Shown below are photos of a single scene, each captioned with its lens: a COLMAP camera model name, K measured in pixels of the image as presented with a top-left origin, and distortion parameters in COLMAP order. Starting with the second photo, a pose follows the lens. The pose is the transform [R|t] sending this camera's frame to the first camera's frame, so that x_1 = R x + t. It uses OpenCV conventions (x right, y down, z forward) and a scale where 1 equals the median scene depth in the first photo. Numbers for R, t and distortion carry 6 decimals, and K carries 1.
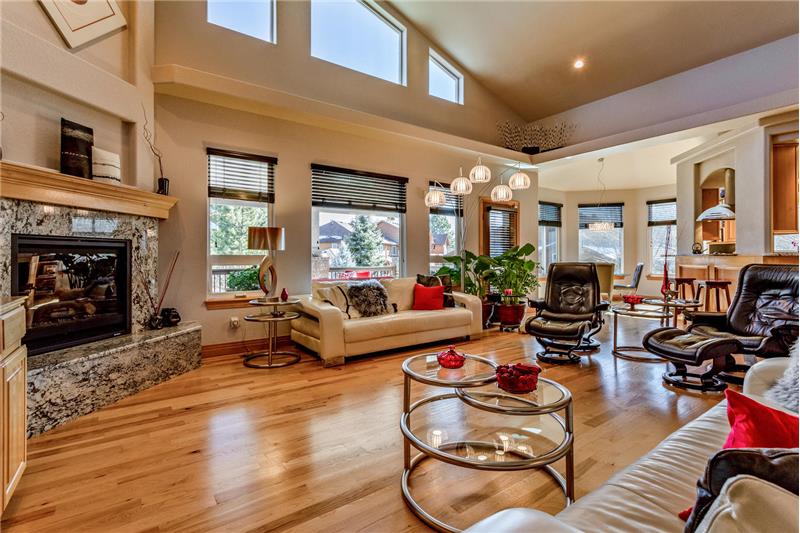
lens RADIAL K [[387.8, 0, 395.7], [0, 387.8, 258.6], [0, 0, 1]] dist [-0.000887, -0.000600]
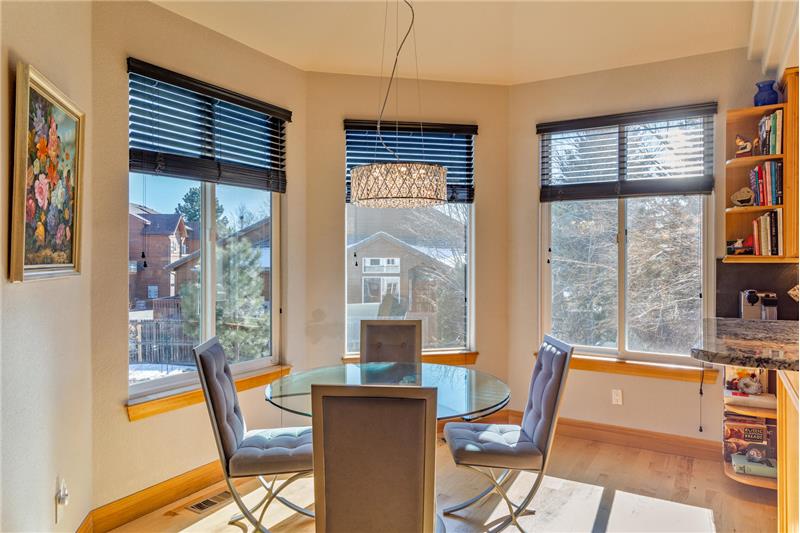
lens RADIAL K [[538.3, 0, 400.4], [0, 538.3, 257.4], [0, 0, 1]] dist [-0.003414, -0.000948]
pose [[0.923598, 0.005598, 0.383322, 0.368676], [-0.007575, 0.999965, 0.003650, -0.035972], [-0.383288, -0.006275, 0.923608, 0.627342]]
